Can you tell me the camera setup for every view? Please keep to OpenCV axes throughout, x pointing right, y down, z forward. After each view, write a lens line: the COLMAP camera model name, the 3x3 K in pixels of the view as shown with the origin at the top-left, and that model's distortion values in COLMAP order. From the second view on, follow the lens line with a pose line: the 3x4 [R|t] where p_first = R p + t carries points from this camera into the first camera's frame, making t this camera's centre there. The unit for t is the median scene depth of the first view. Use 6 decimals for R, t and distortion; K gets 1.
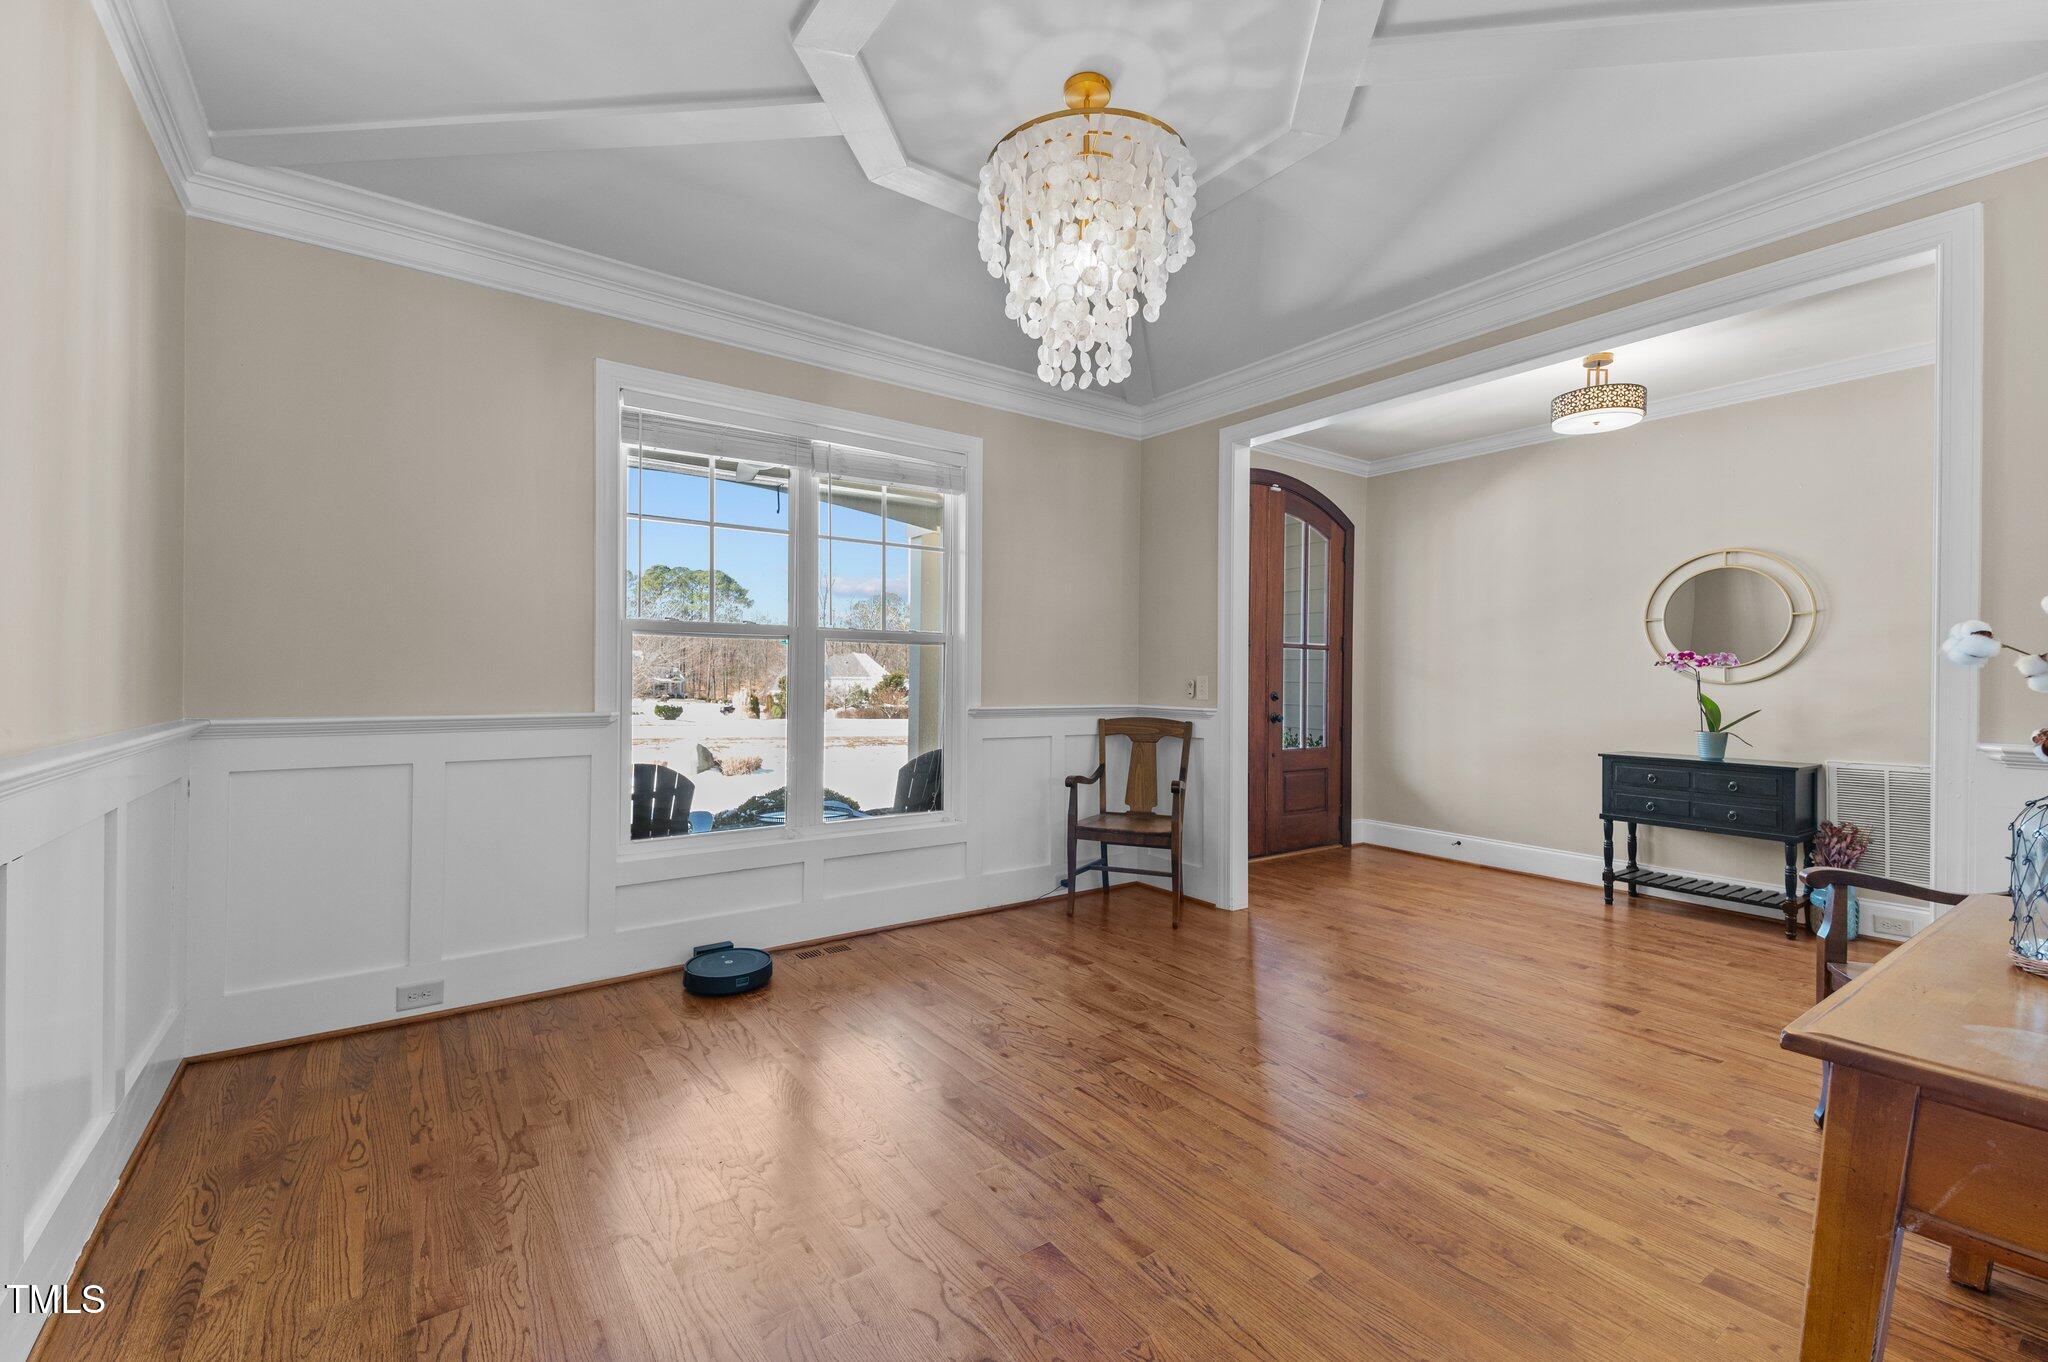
lens RADIAL K [[865.6, 0, 1024.0], [0, 865.6, 681.0], [0, 0, 1]] dist [0.038396, 0.000239]
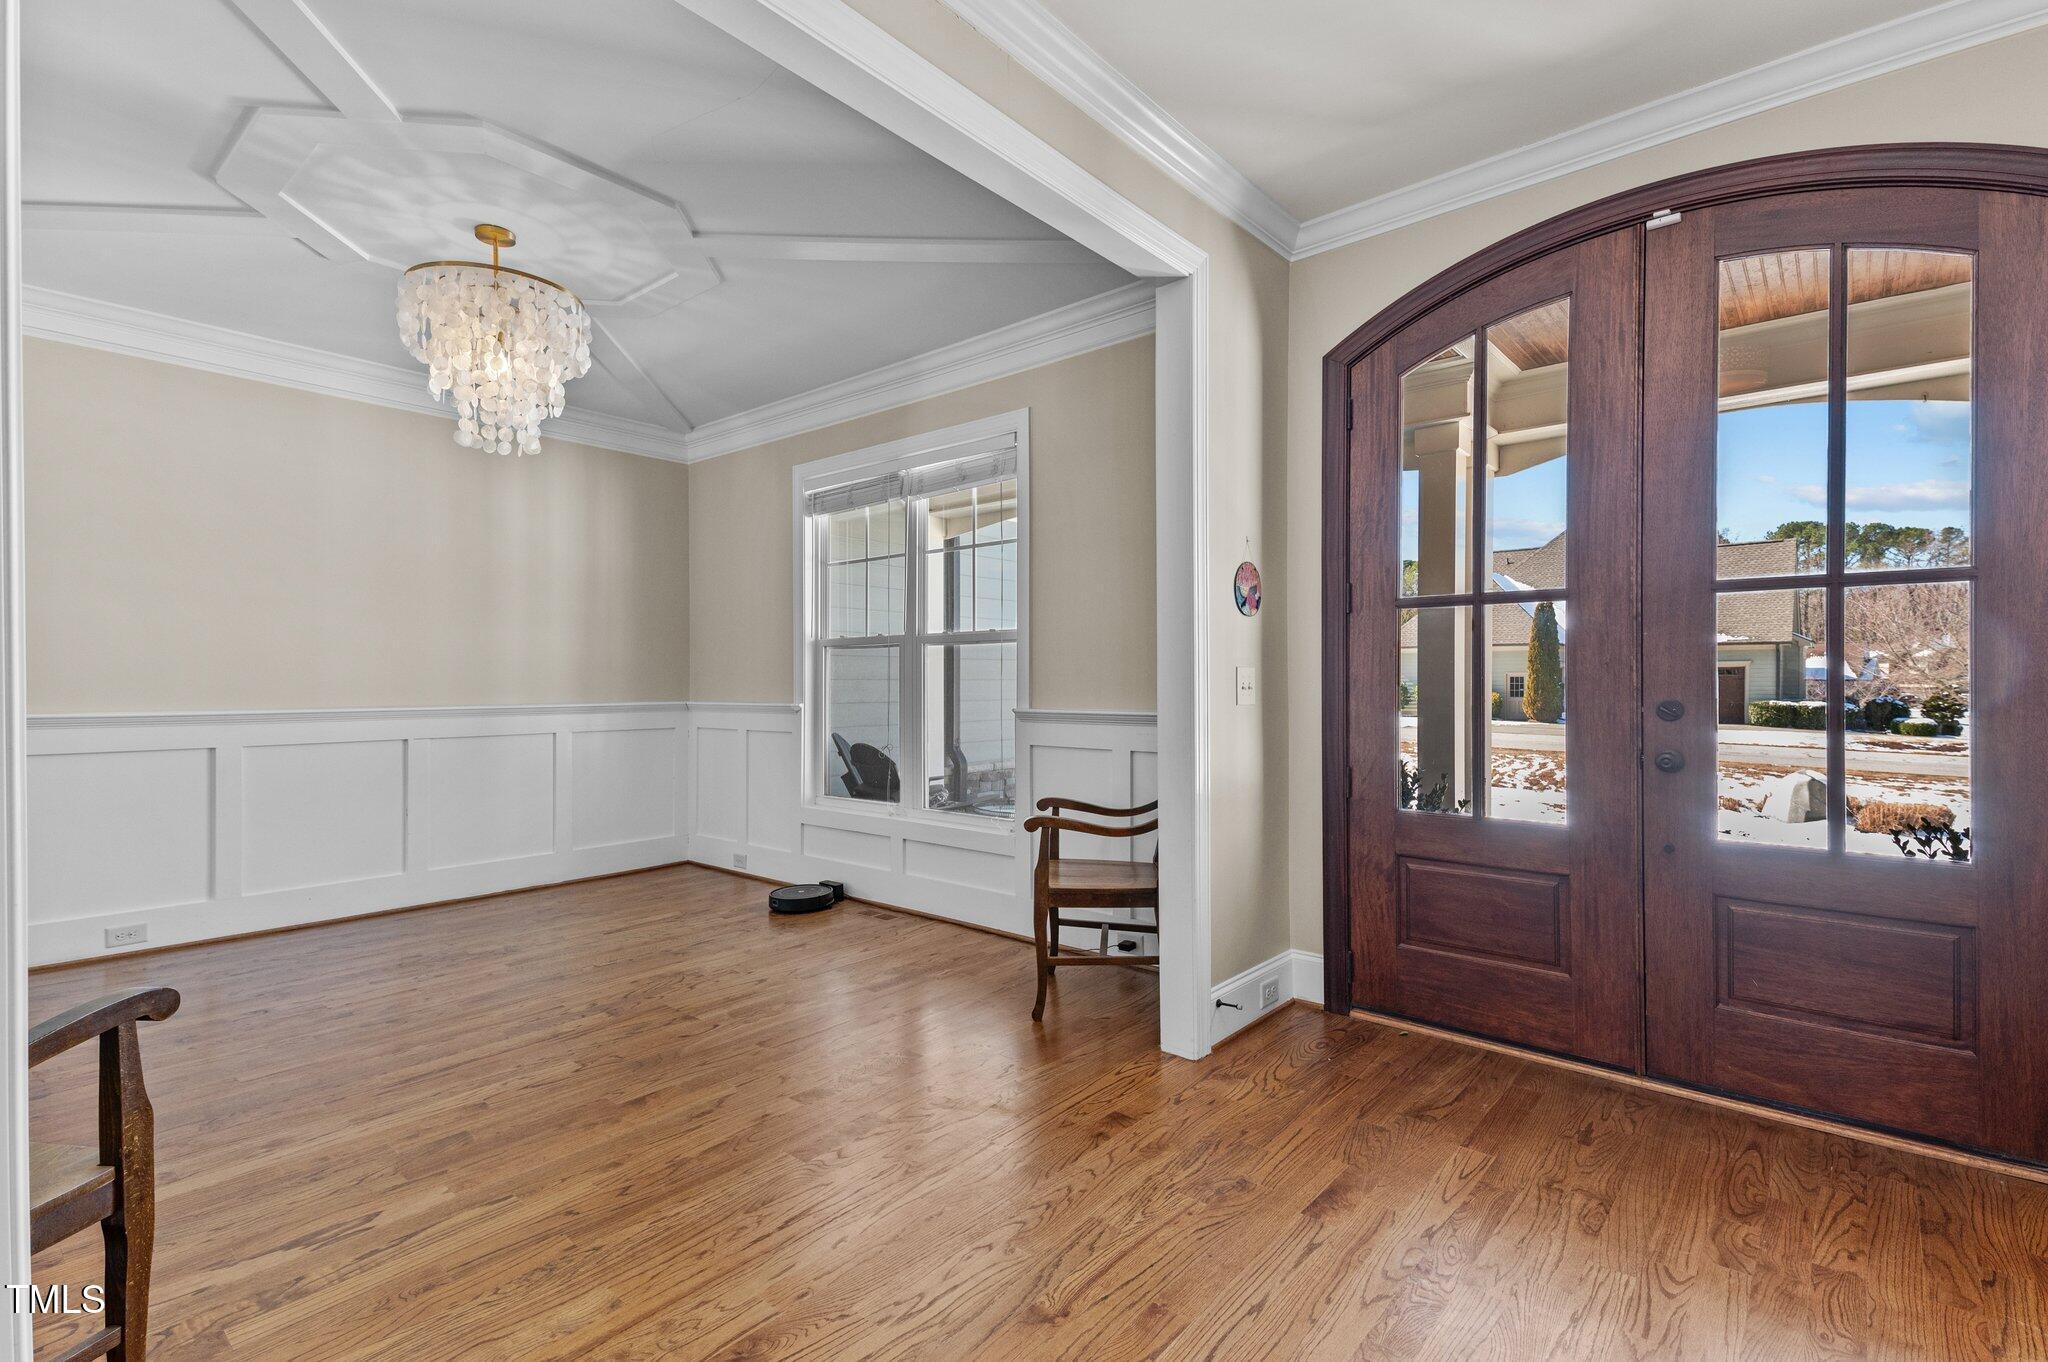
lens RADIAL K [[943.7, 0, 1024.7], [0, 943.7, 693.1], [0, 0, 1]] dist [0.035714, -0.000446]
pose [[0.228773, 0.002190, -0.973477, 1.276649], [0.002980, 0.999991, 0.002950, 0.014132], [0.973475, -0.003575, 0.228764, 1.104411]]
